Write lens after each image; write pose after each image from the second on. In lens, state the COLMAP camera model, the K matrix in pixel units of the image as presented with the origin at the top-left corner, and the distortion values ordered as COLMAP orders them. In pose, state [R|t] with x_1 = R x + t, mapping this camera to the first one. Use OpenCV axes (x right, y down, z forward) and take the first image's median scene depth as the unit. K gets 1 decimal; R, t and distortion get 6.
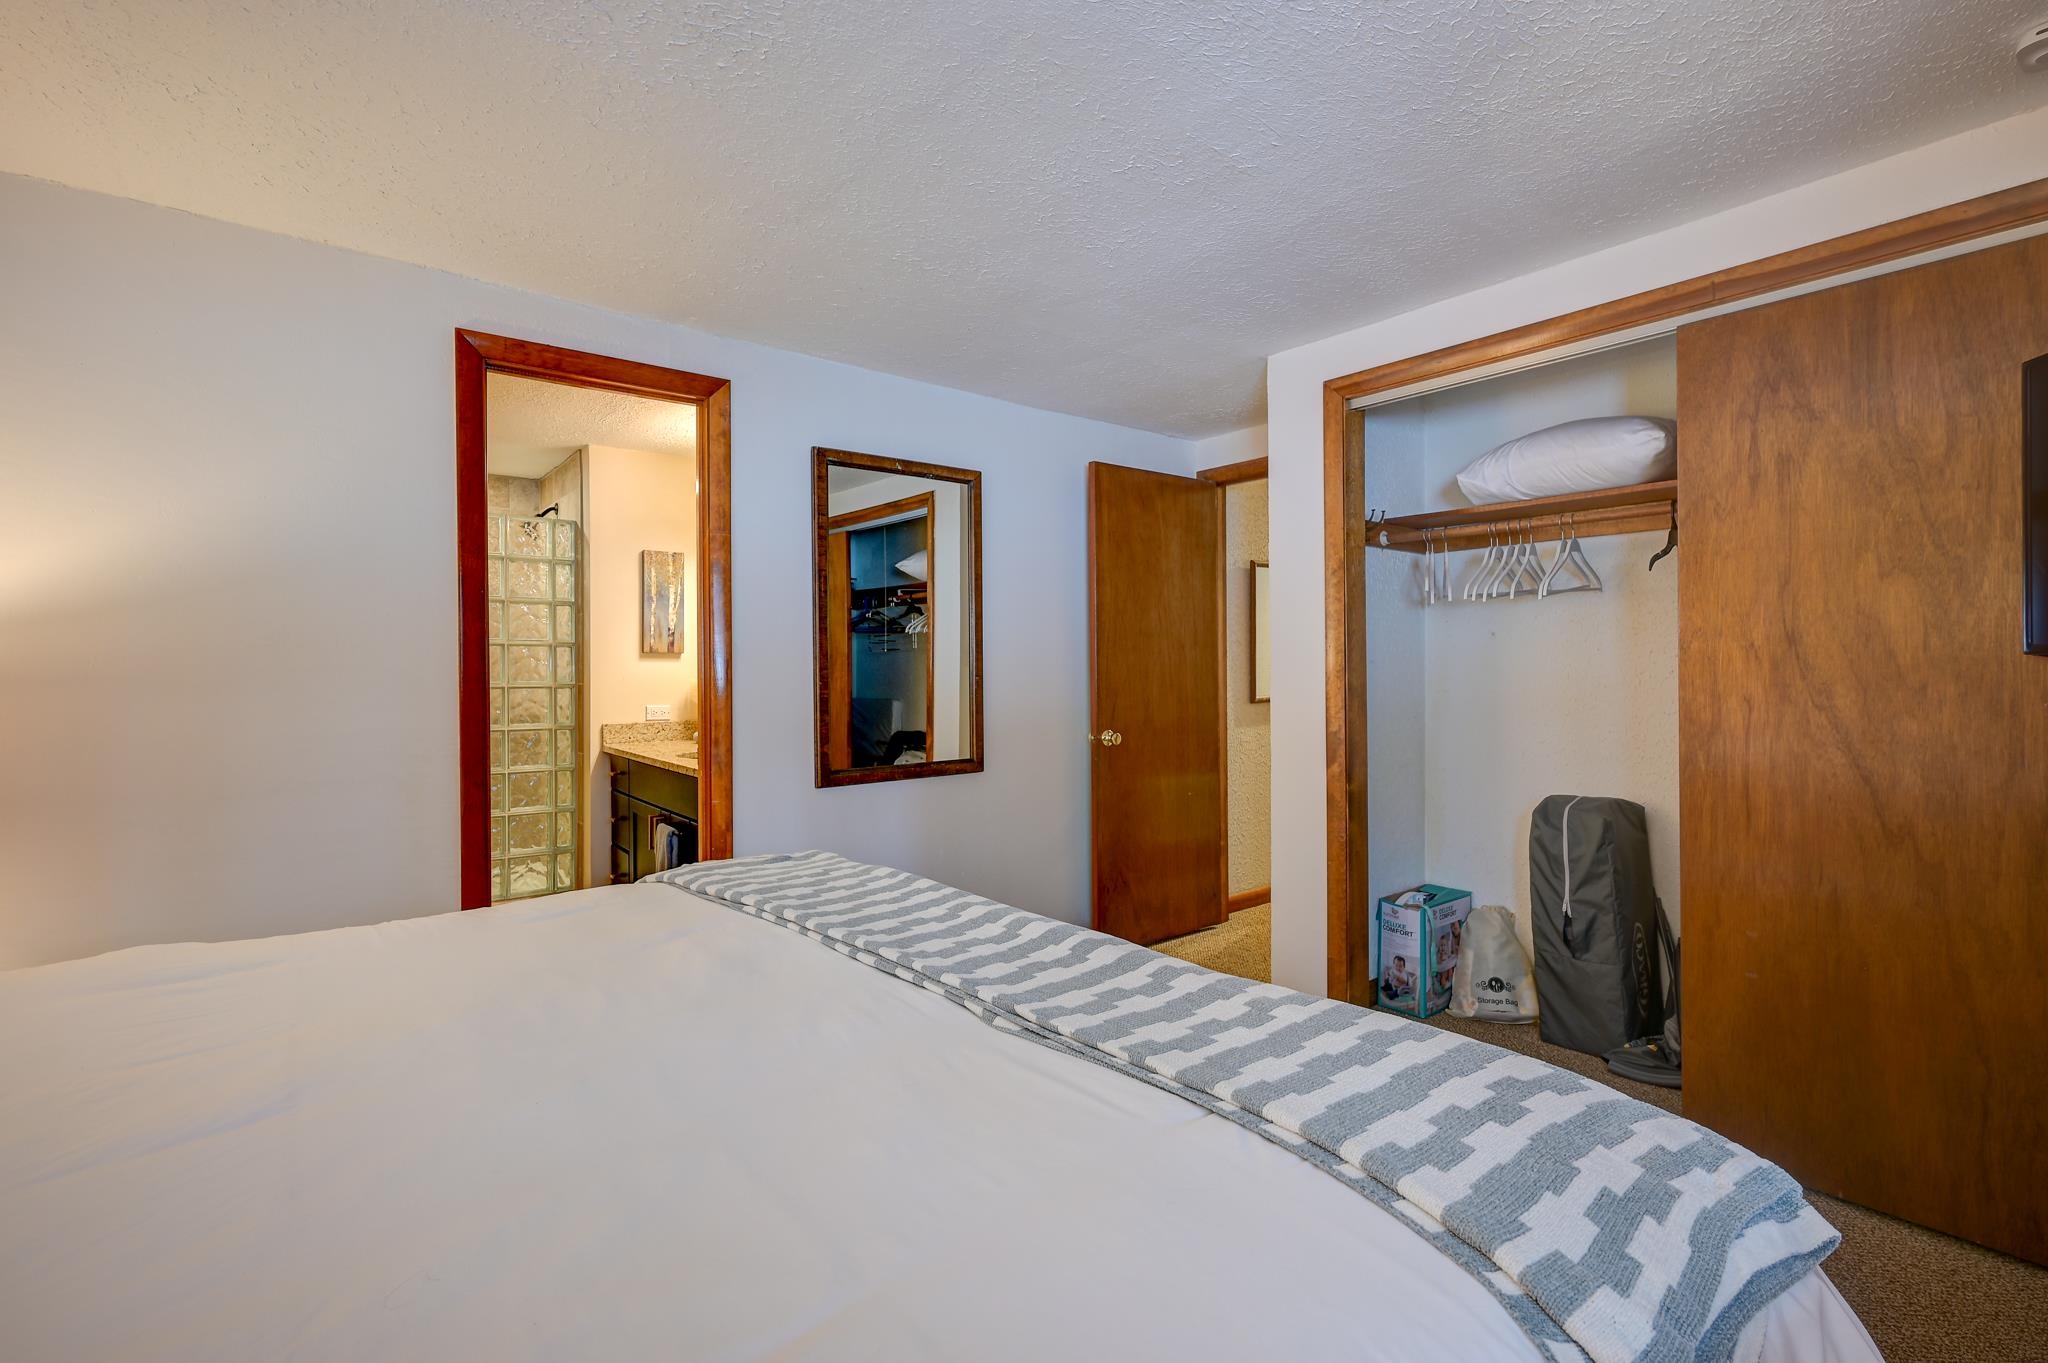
lens RADIAL K [[922.3, 0, 1025.1], [0, 922.3, 671.9], [0, 0, 1]] dist [0.001473, 0.000515]
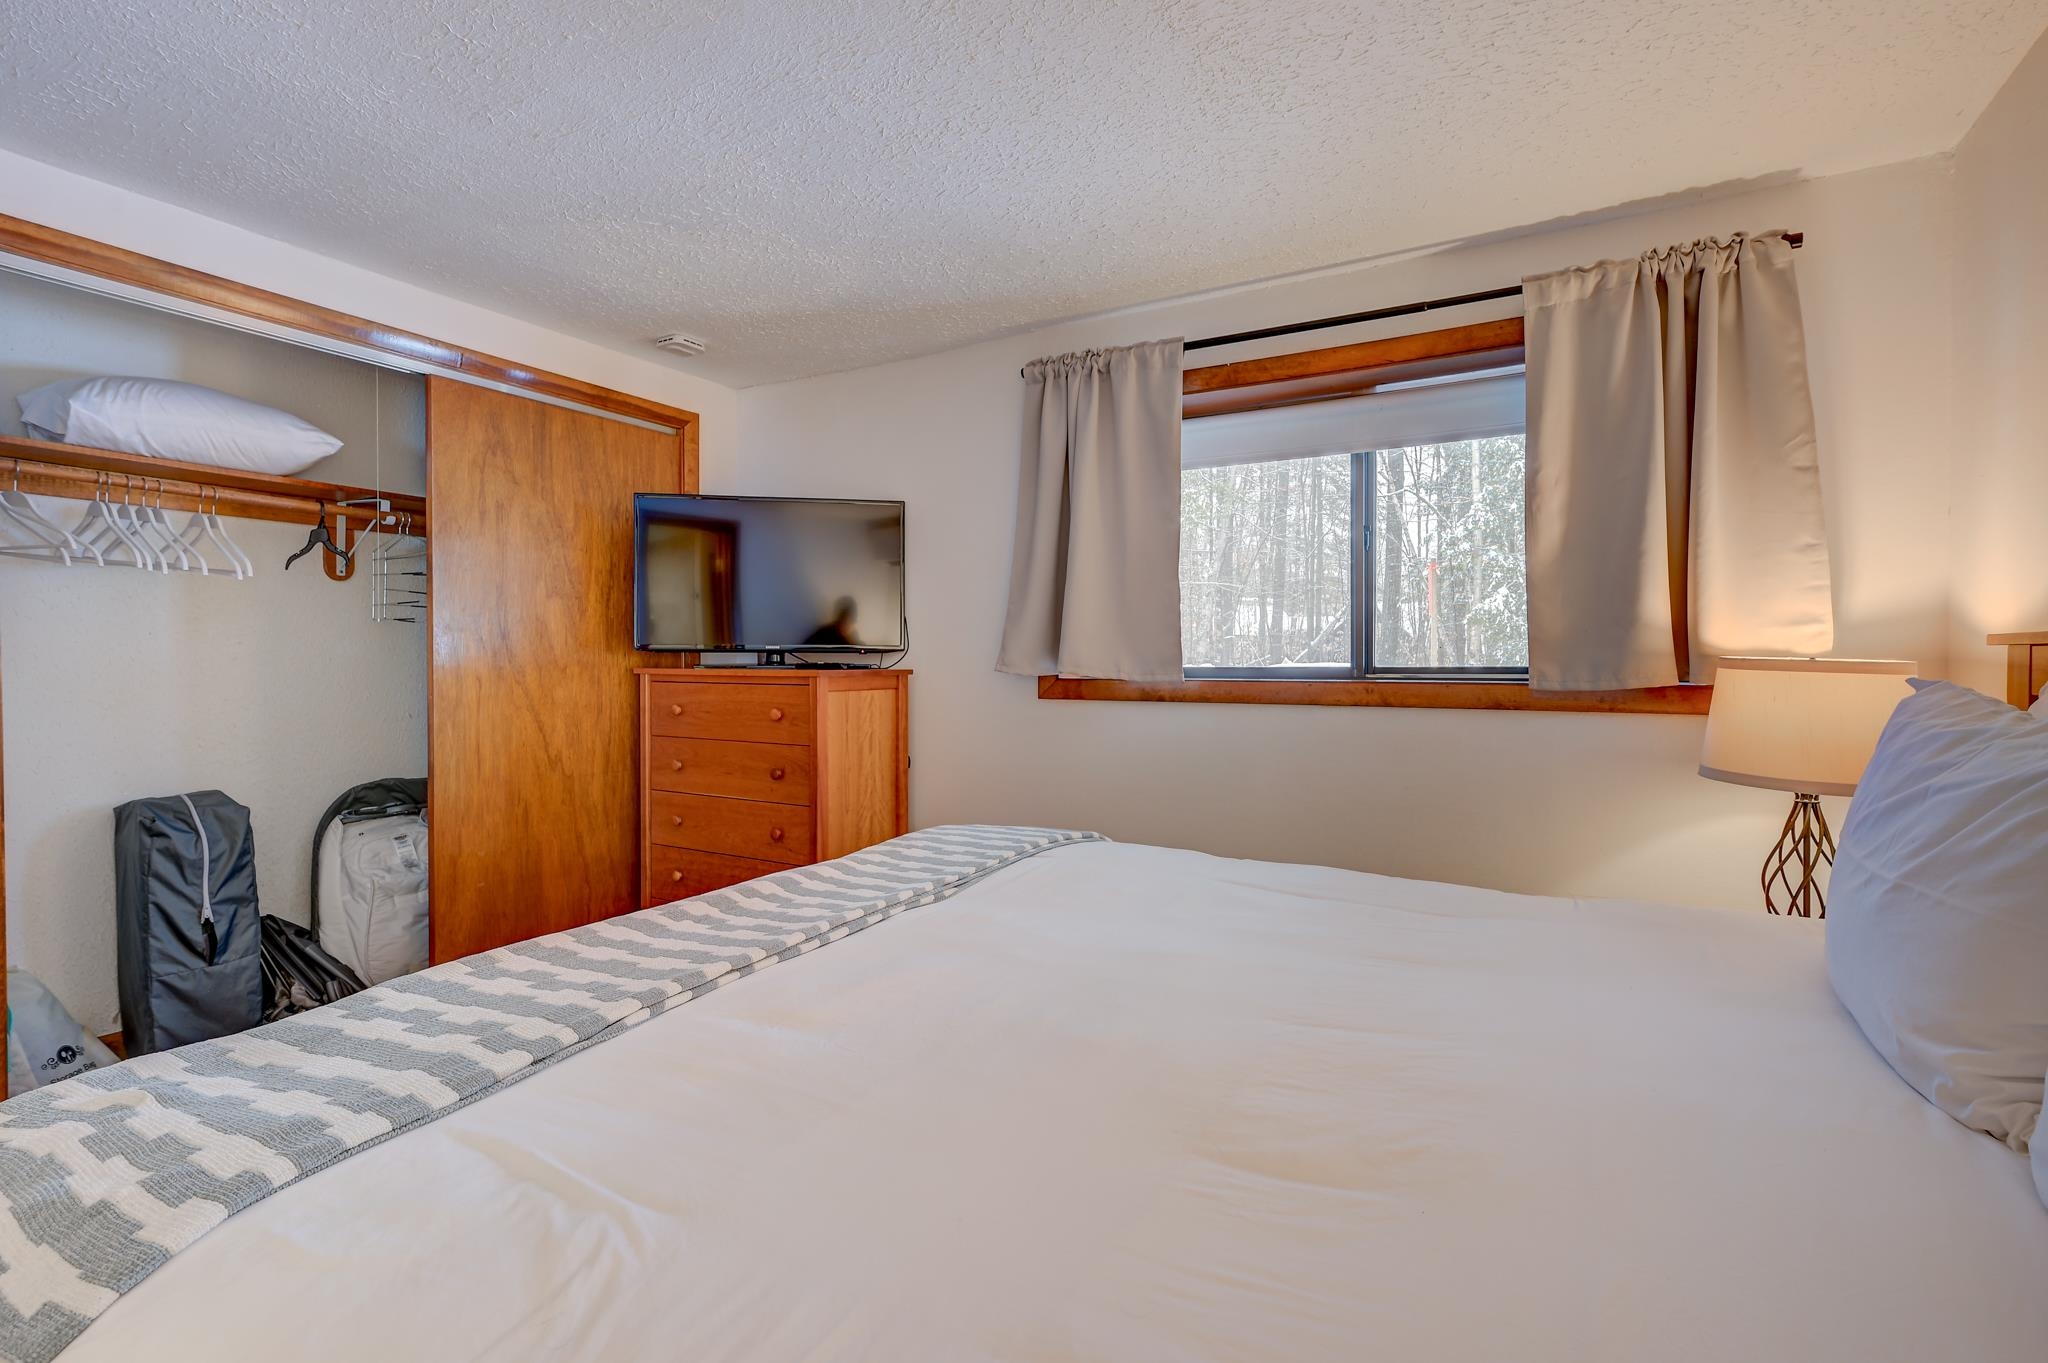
lens RADIAL K [[922.3, 0, 1029.4], [0, 922.3, 682.1], [0, 0, 1]] dist [0.001473, 0.000515]
pose [[-0.368131, -0.013962, 0.929669, -0.767542], [0.003025, 0.999864, 0.016214, 0.015749], [-0.929769, 0.008781, -0.368039, 0.769470]]
